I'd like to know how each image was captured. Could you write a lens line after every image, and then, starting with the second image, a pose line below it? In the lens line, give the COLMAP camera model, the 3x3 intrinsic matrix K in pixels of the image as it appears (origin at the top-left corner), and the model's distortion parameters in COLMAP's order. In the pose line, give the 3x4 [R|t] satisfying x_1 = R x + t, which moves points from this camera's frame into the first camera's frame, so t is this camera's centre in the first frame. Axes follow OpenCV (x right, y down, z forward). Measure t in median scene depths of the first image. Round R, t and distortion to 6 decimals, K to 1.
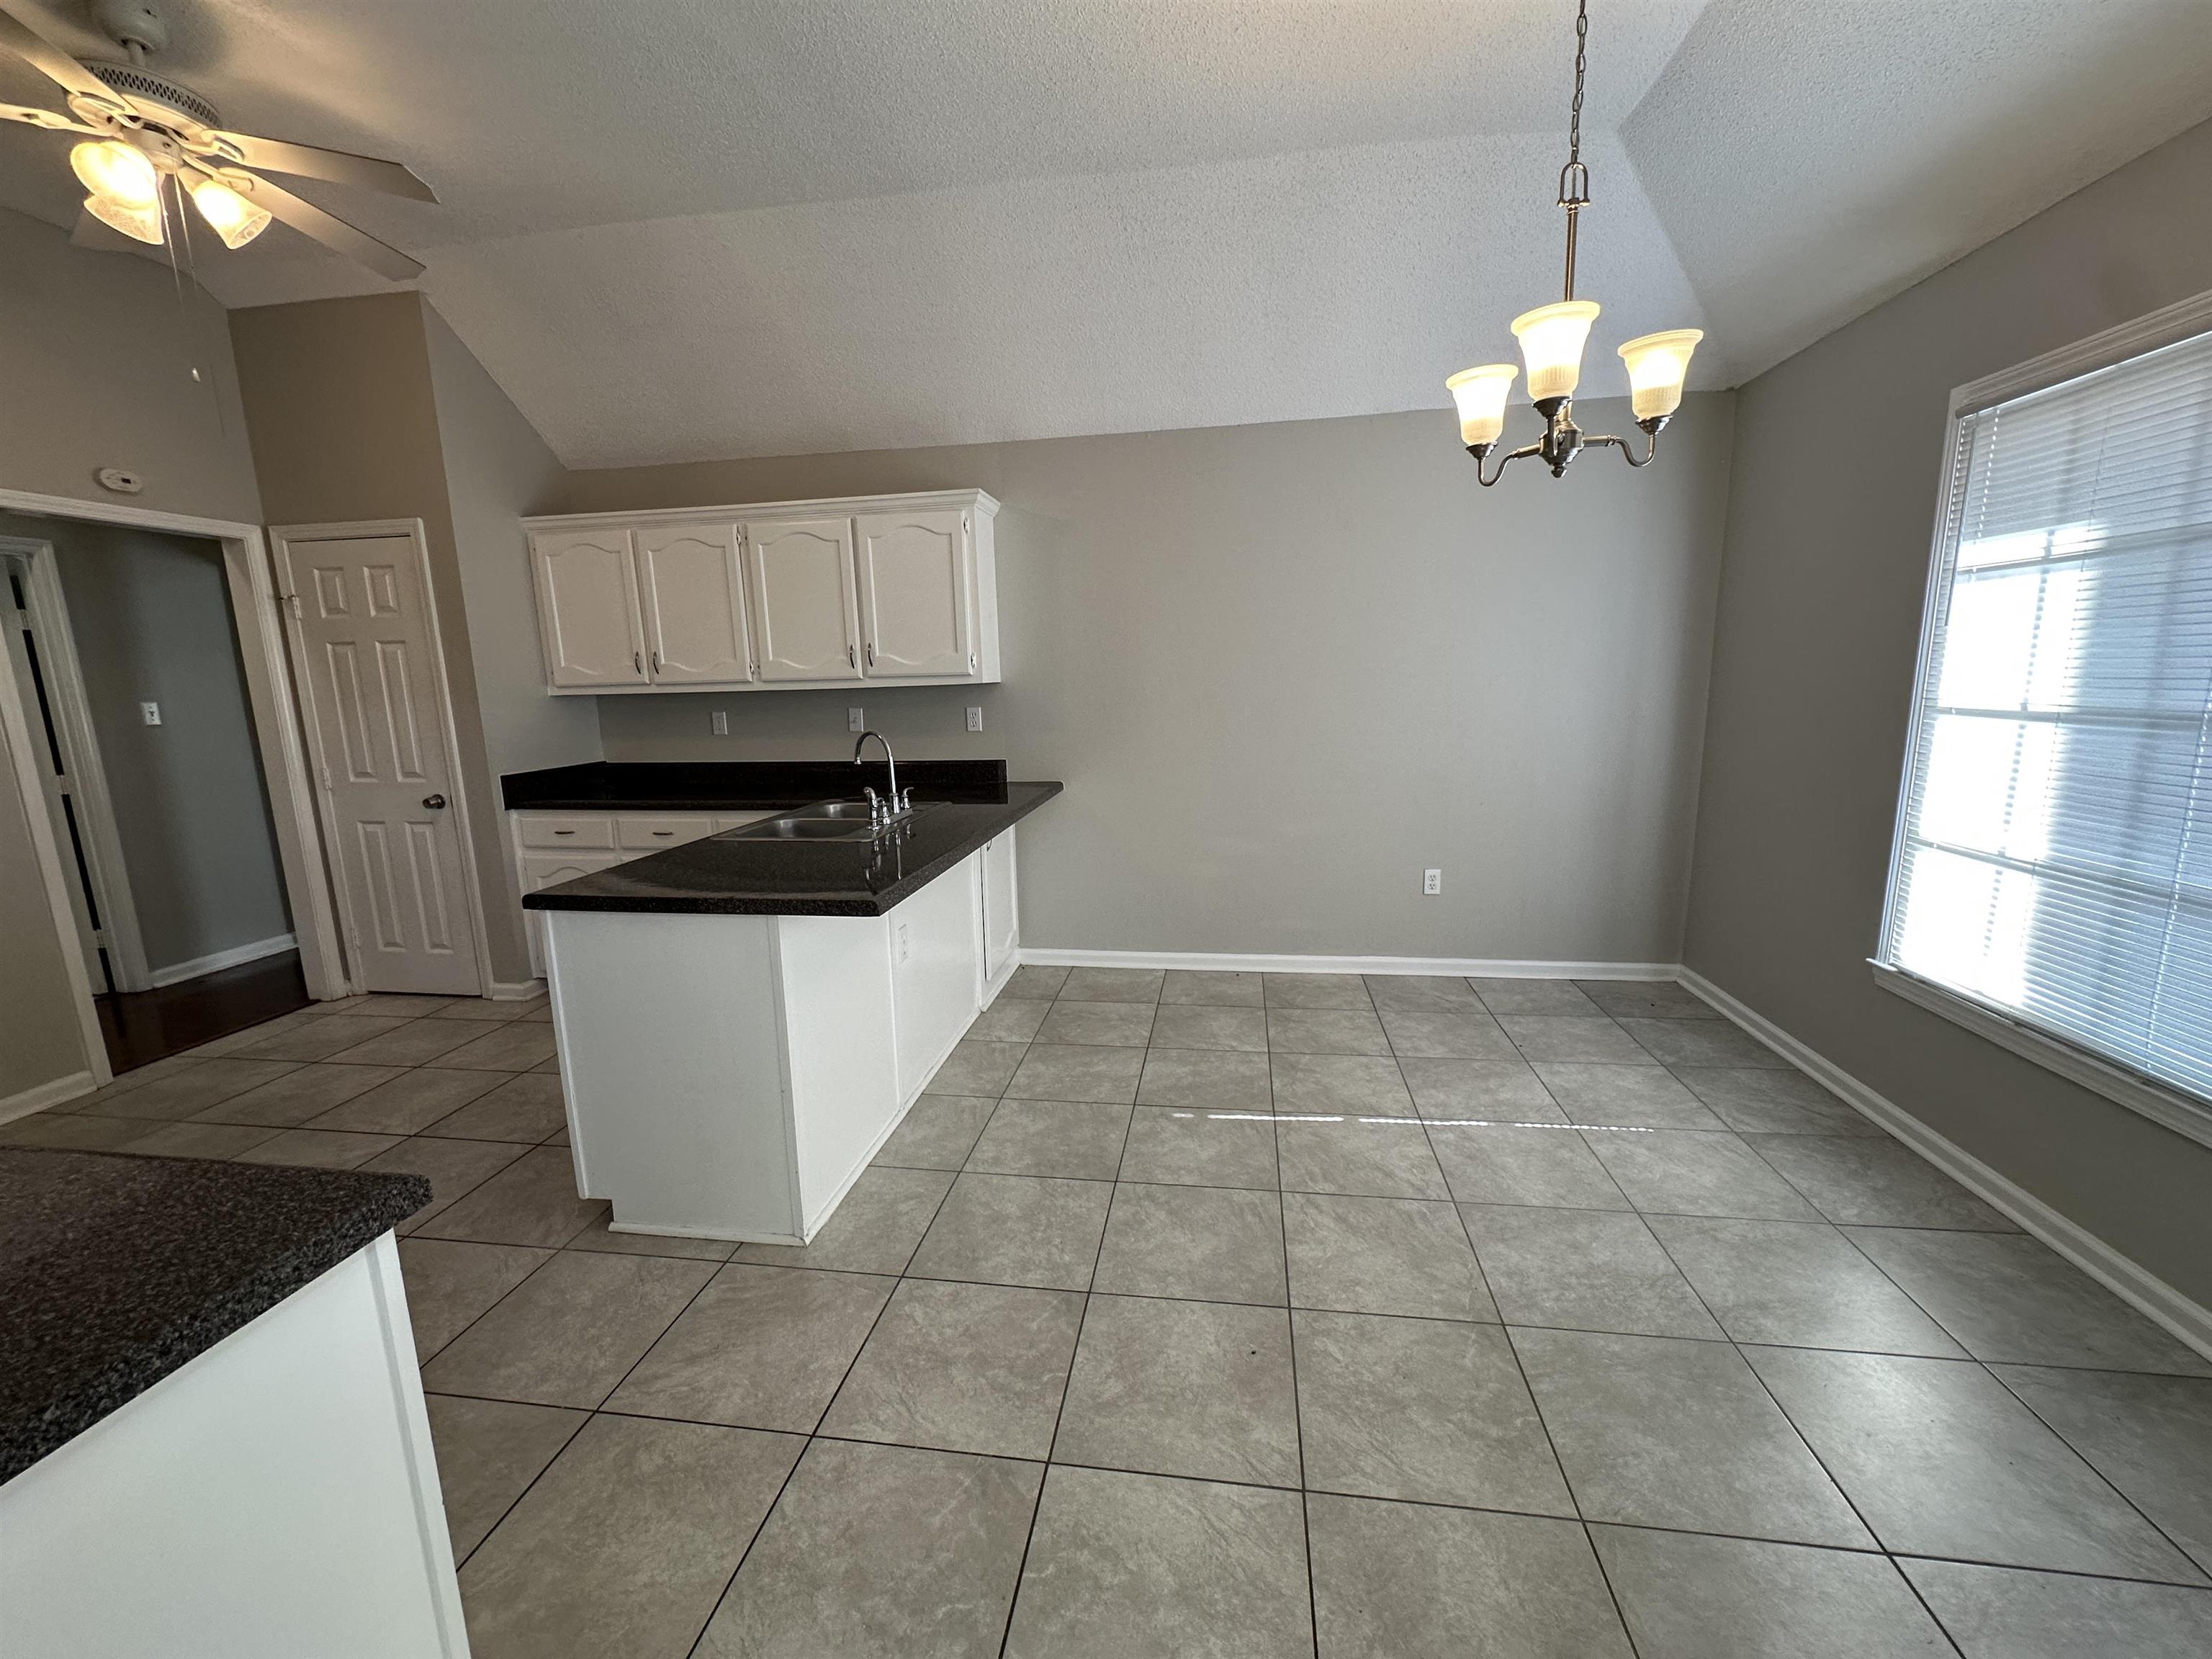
lens RADIAL K [[886.9, 0, 1101.0], [0, 886.9, 829.1], [0, 0, 1]] dist [-0.003015, 0.000479]
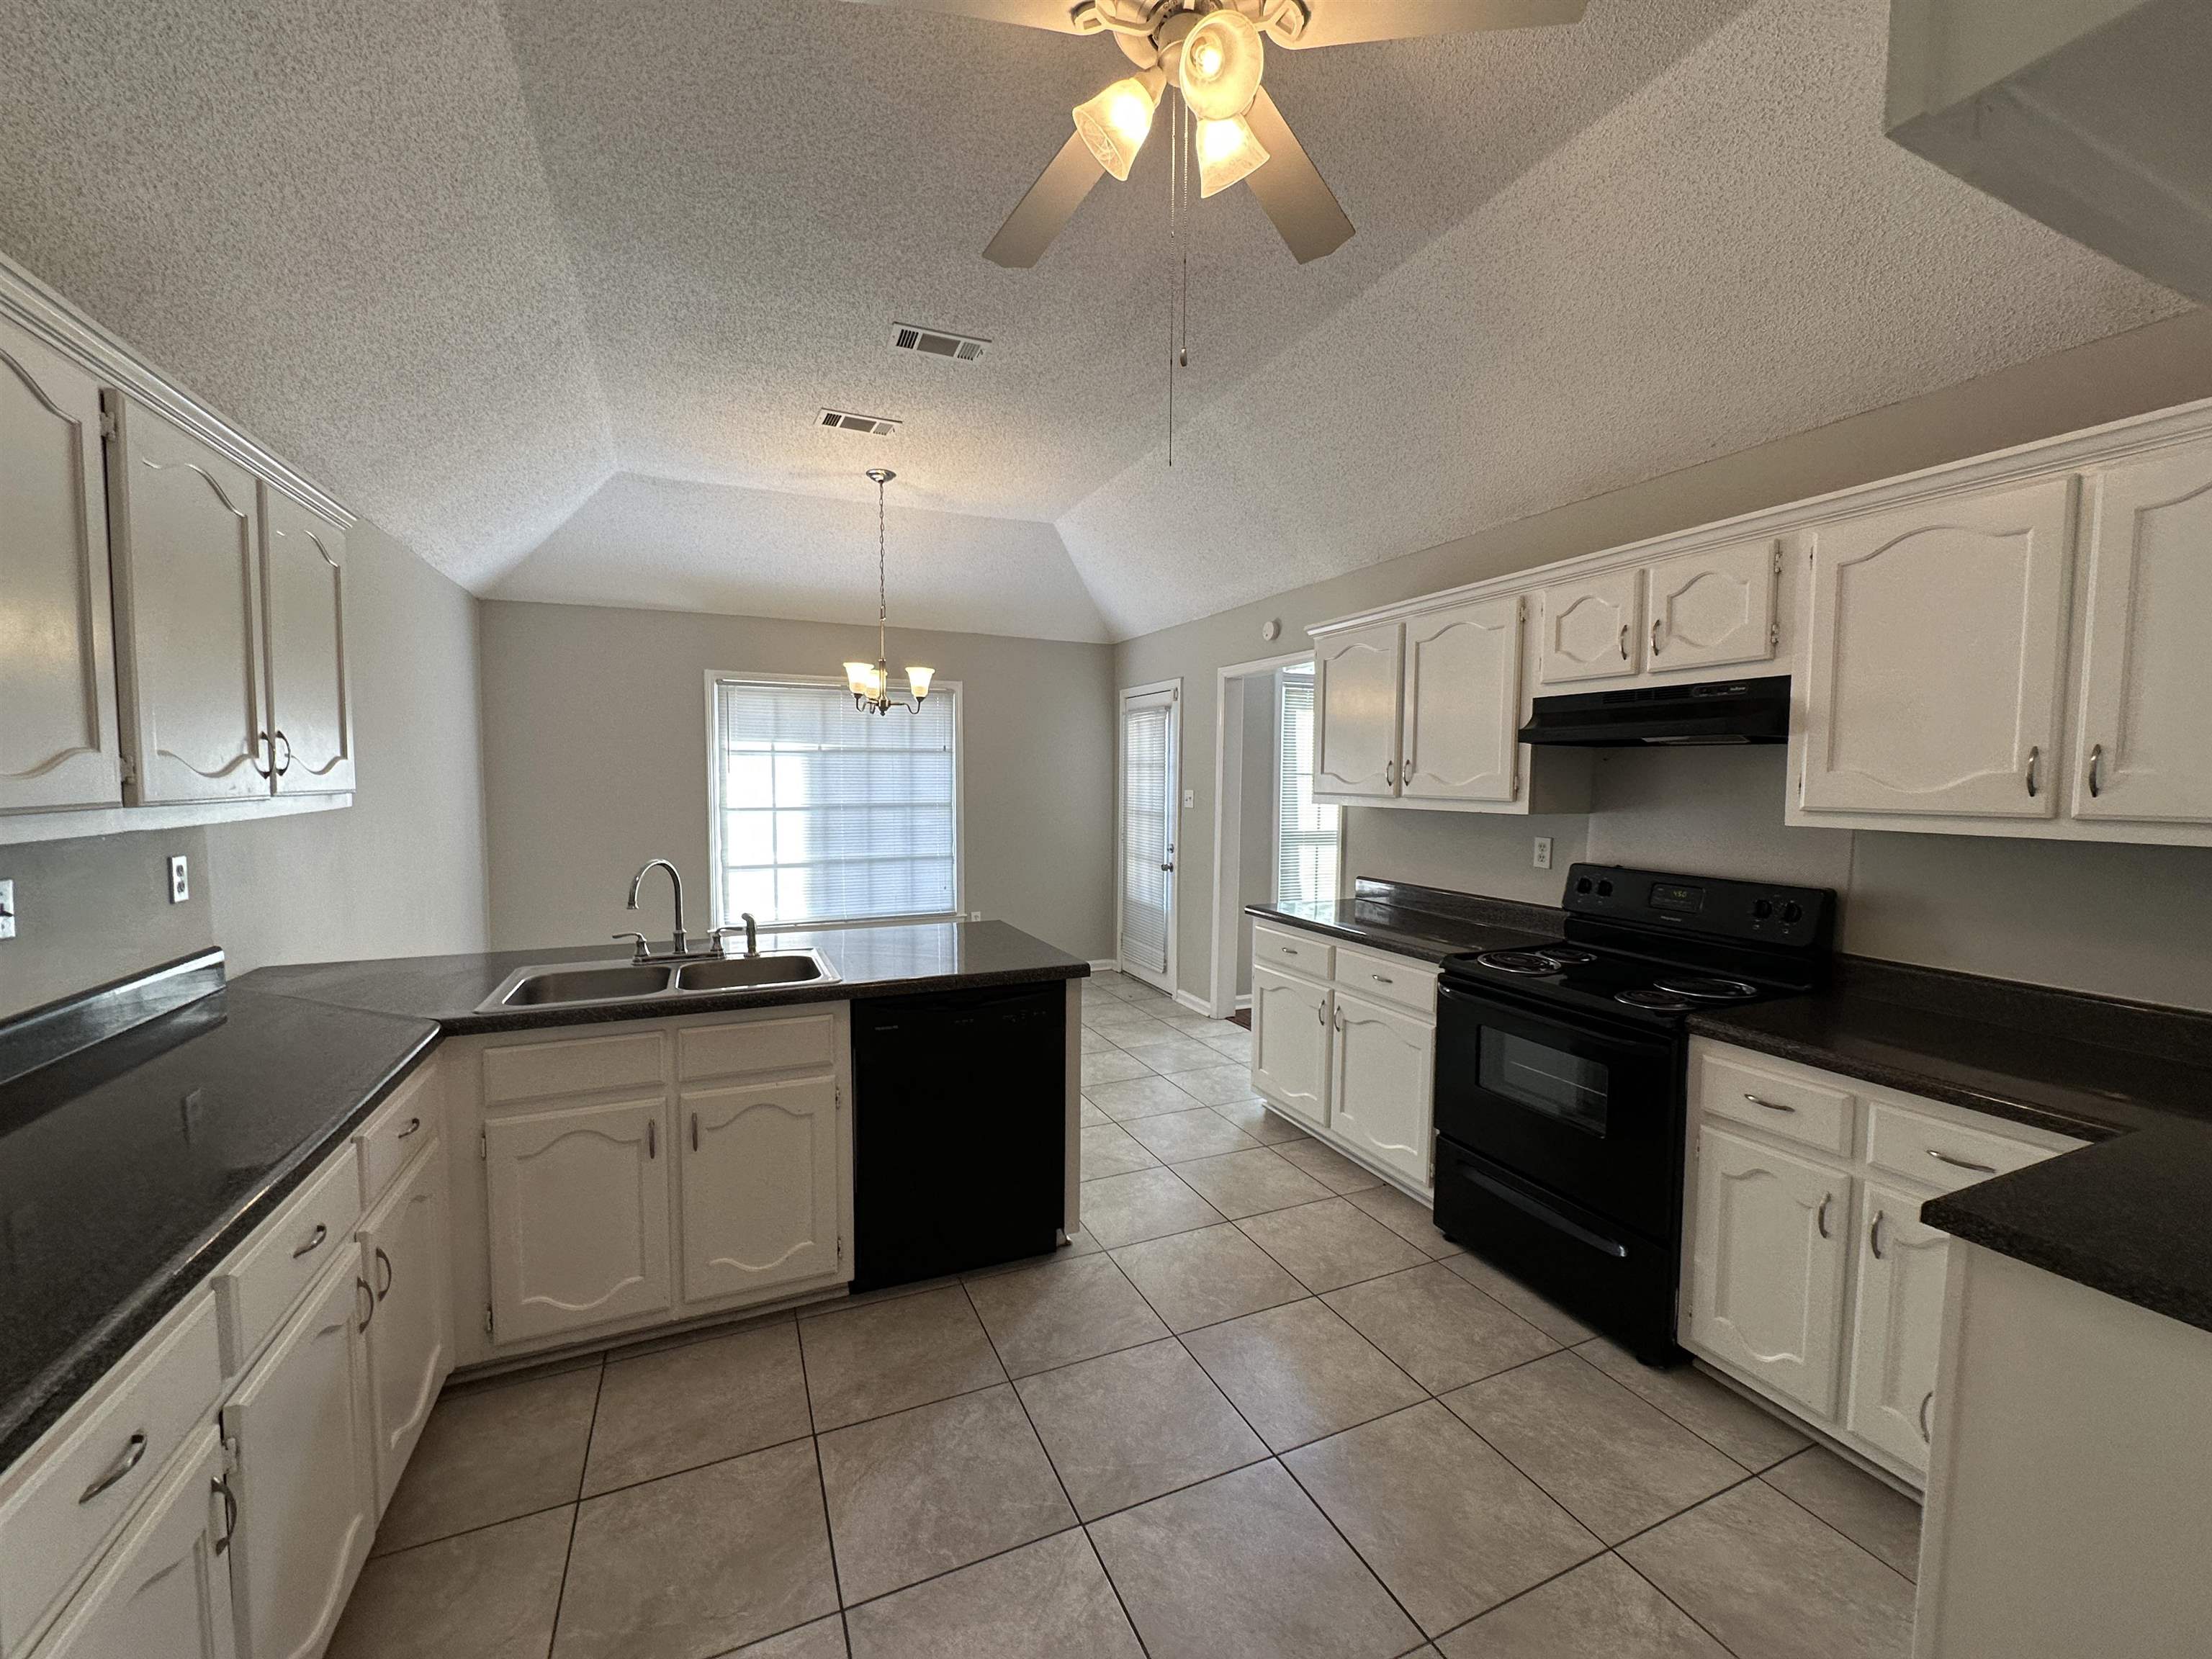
lens RADIAL K [[886.9, 0, 1105.8], [0, 886.9, 835.2], [0, 0, 1]] dist [-0.003015, 0.000479]
pose [[-0.540870, -0.036721, 0.840304, -1.436840], [0.150358, 0.978733, 0.139549, -0.231365], [-0.827558, 0.201825, -0.523846, 1.348161]]
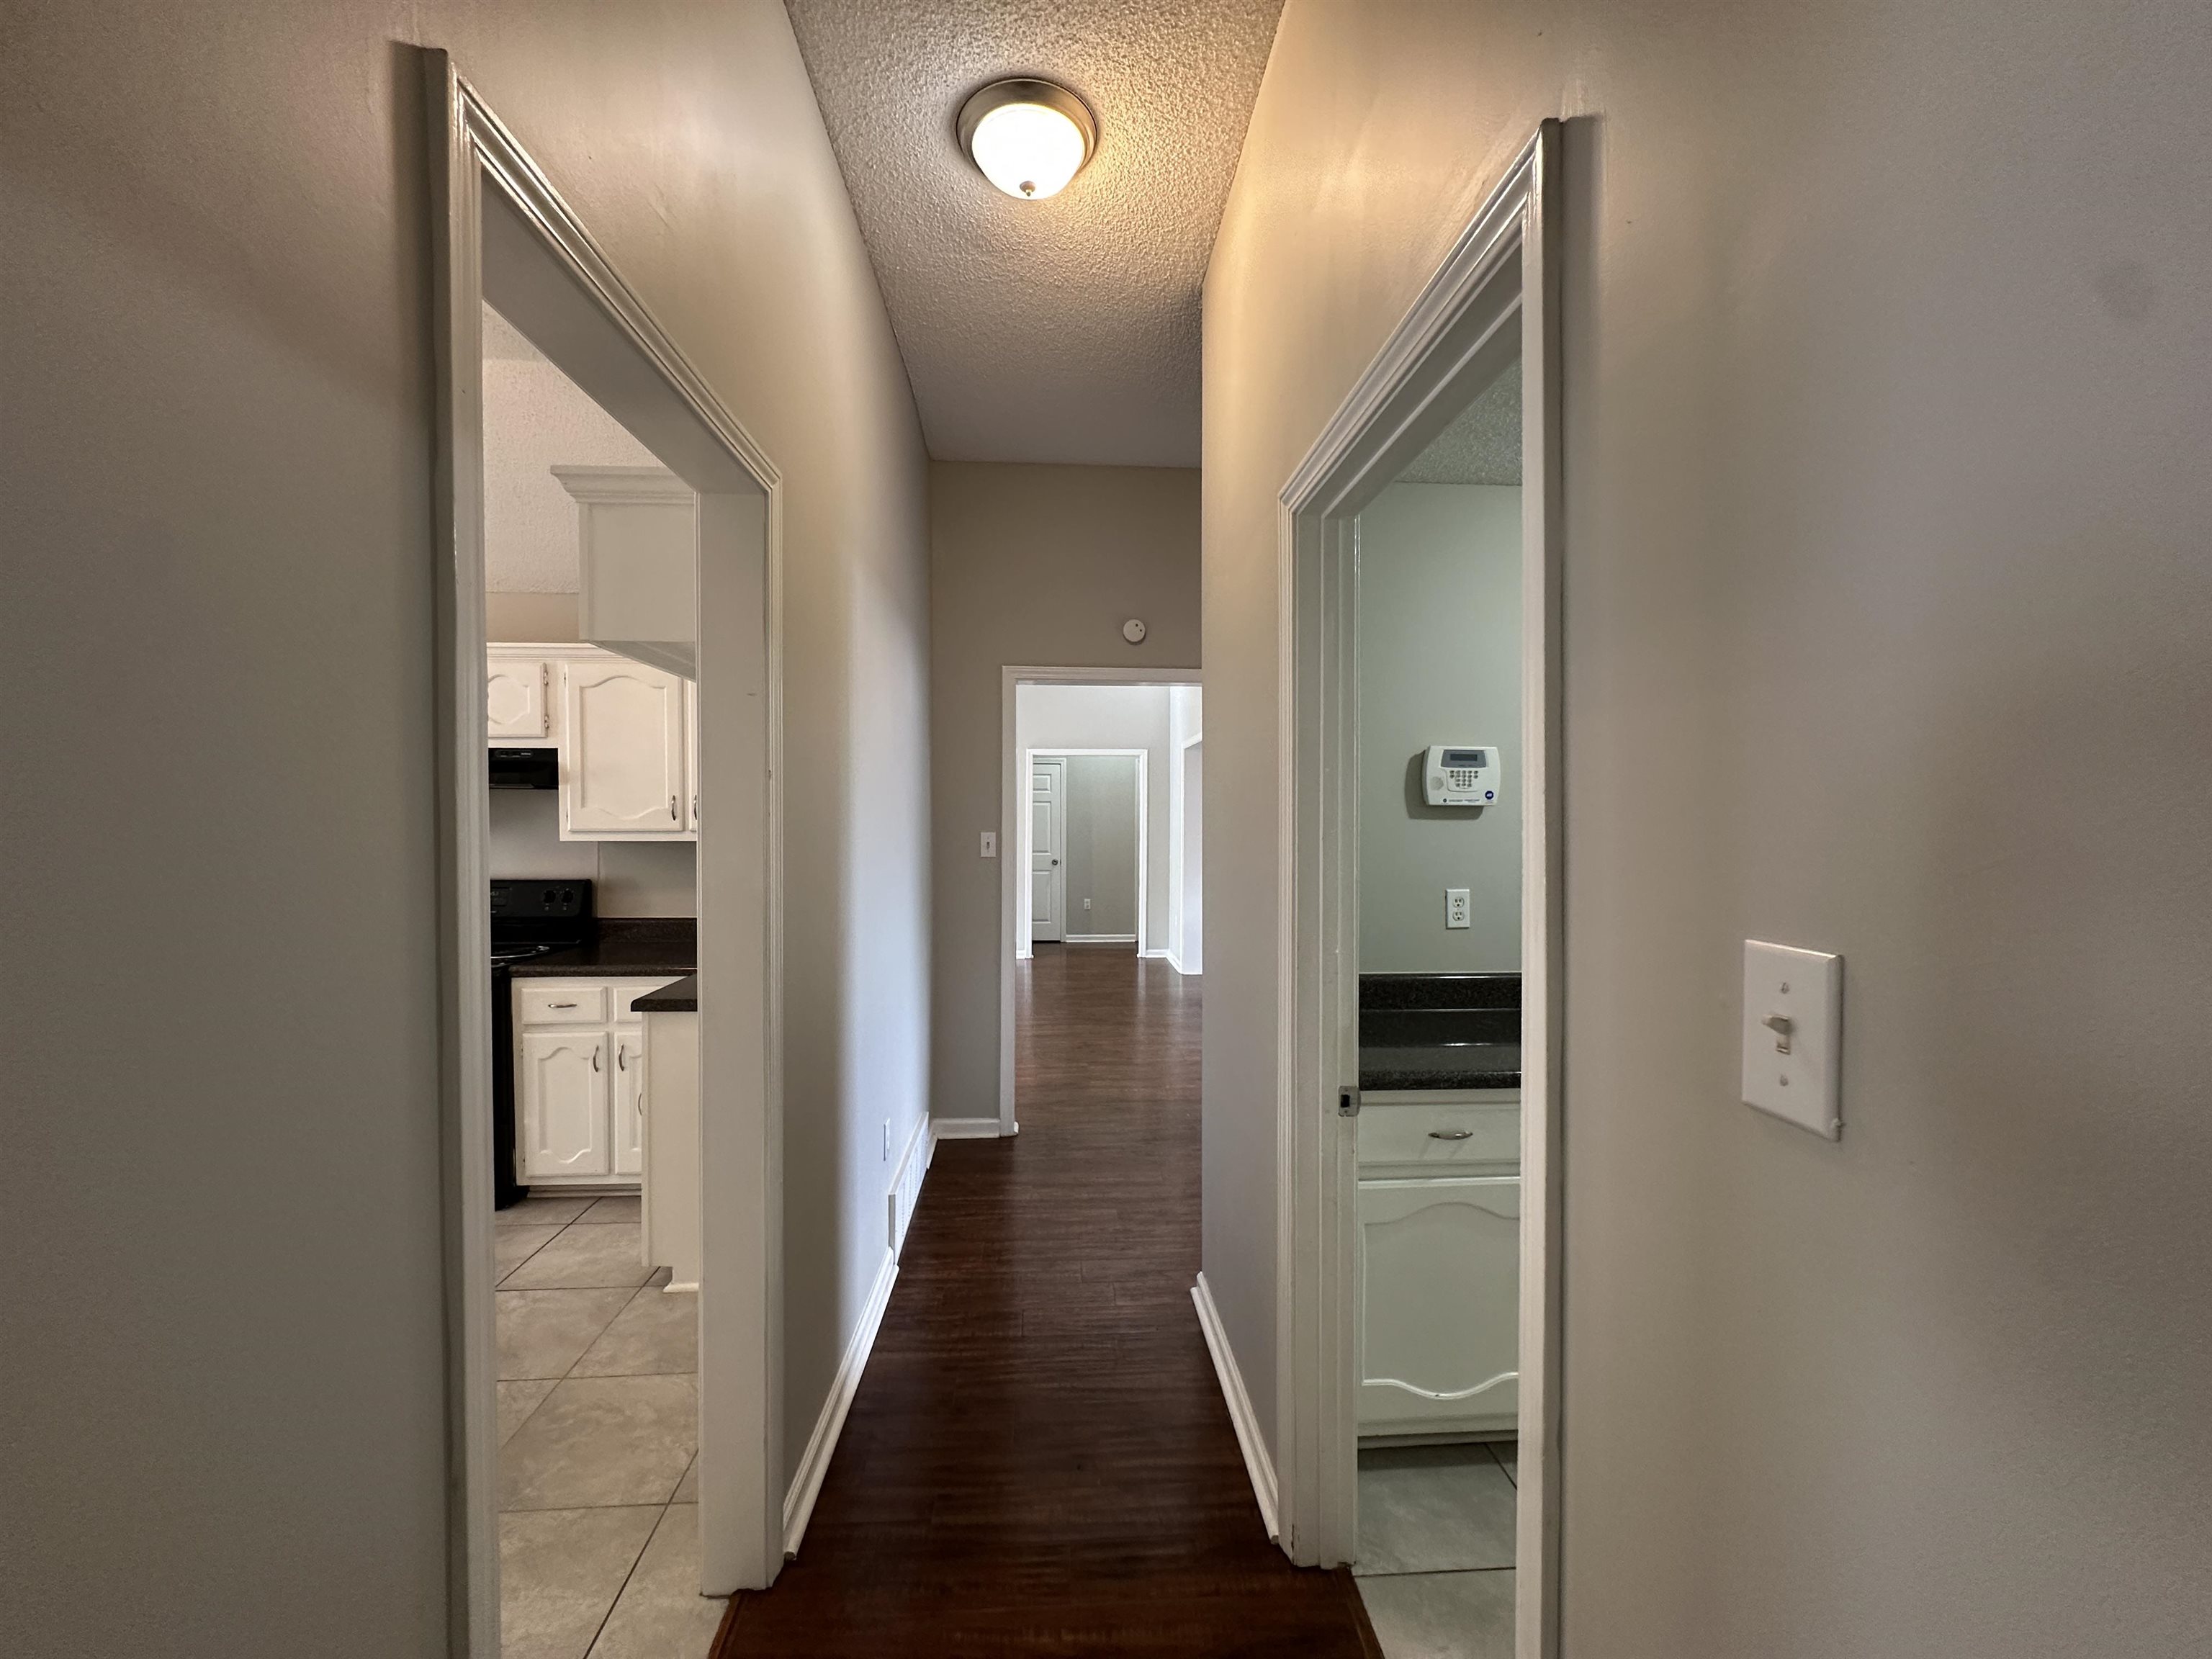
lens RADIAL K [[886.9, 0, 1104.3], [0, 886.9, 828.5], [0, 0, 1]] dist [-0.003015, 0.000479]
pose [[-0.977321, 0.025482, -0.210227, -1.663903], [-0.015473, 0.981488, 0.190899, -0.344199], [0.211199, 0.189823, -0.958834, 2.006167]]
